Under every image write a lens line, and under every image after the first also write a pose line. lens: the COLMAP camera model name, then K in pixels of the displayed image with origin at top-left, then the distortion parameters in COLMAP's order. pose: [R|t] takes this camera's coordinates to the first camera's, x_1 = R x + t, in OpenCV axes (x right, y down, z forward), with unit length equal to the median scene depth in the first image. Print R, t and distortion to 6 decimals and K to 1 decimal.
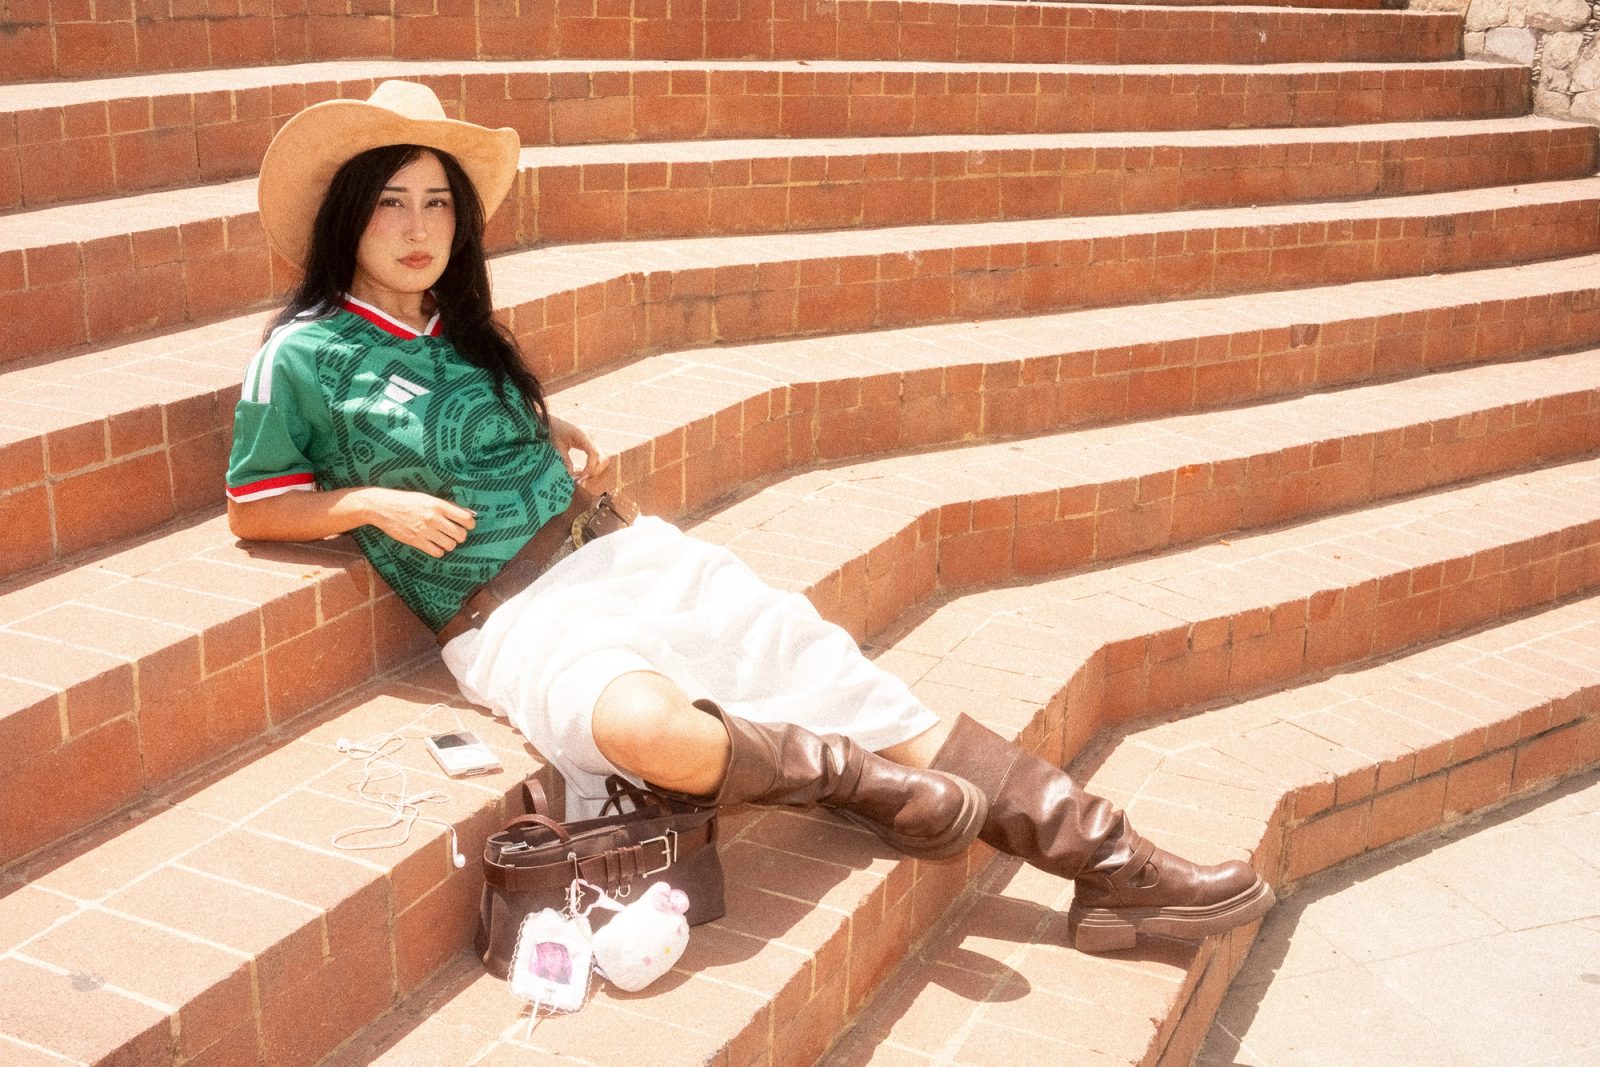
lens RADIAL K [[1812.6, 0, 801.6], [0, 1812.6, 516.4], [0, 0, 1]] dist [-0.109288, 0.190285]
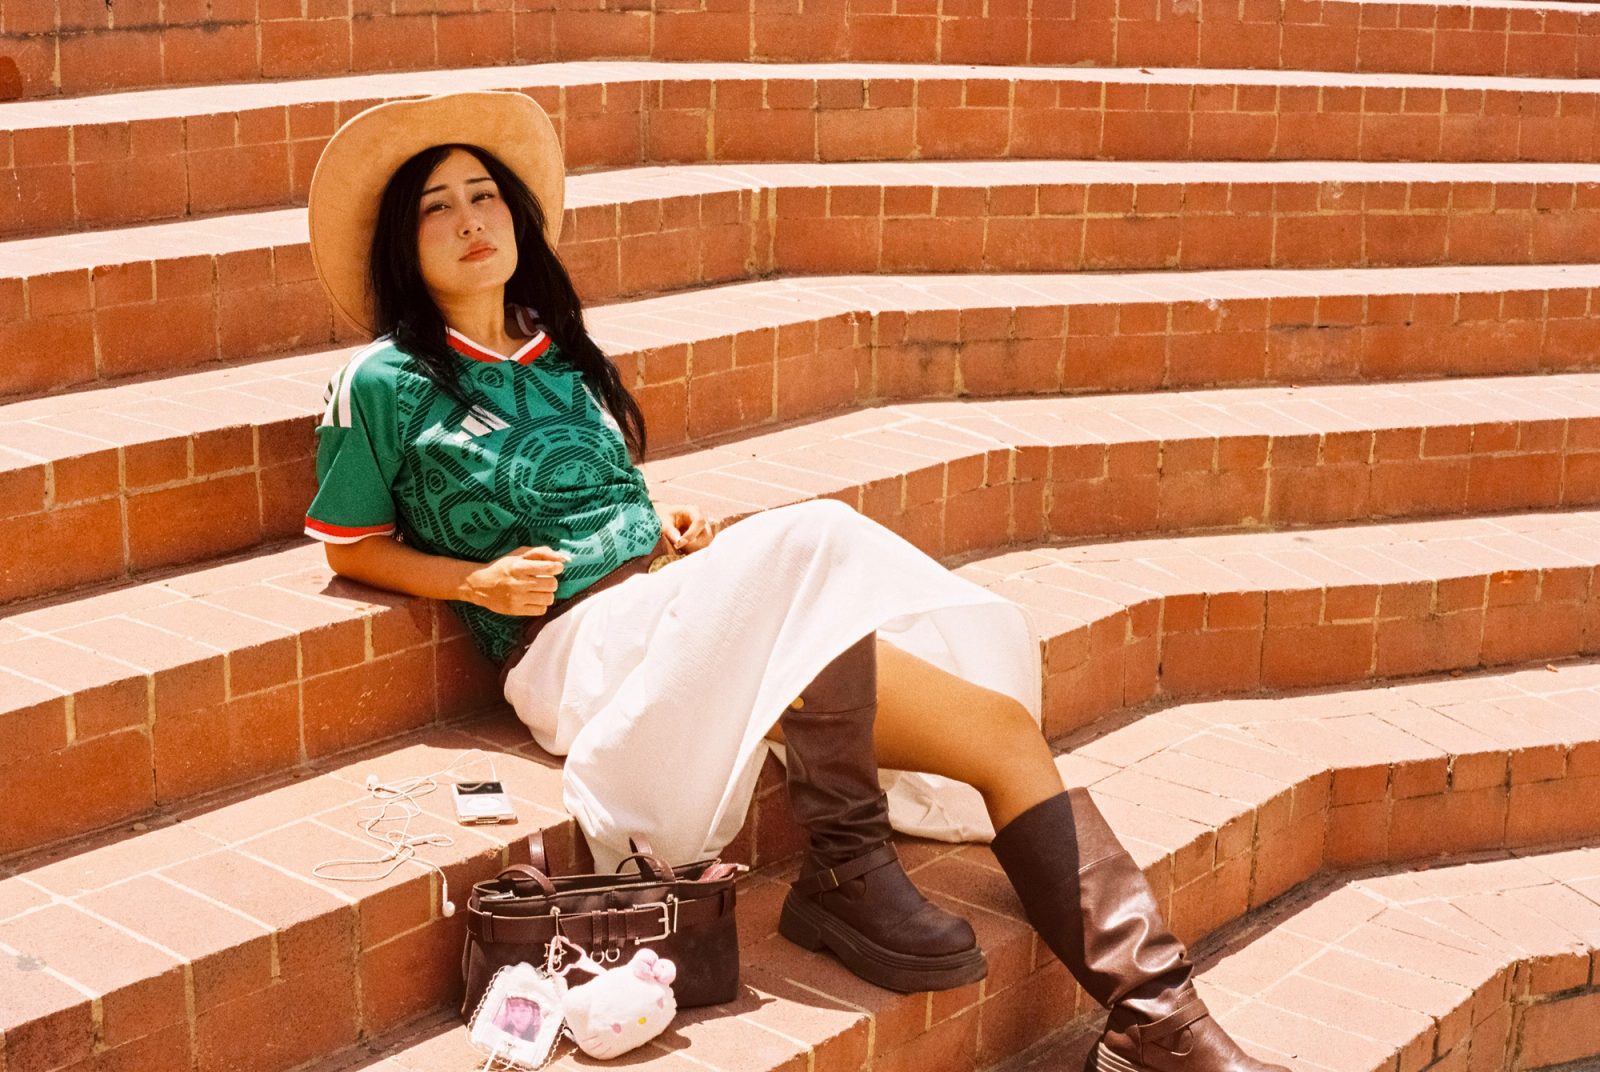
lens RADIAL K [[2357.2, 0, 870.8], [0, 2357.2, 535.3], [0, 0, 1]] dist [-0.087951, -0.055217]
pose [[0.974676, 0.058237, -0.215907, 0.171168], [-0.067261, 0.997133, -0.034680, 0.012846], [0.213268, 0.048324, 0.975798, -0.109022]]
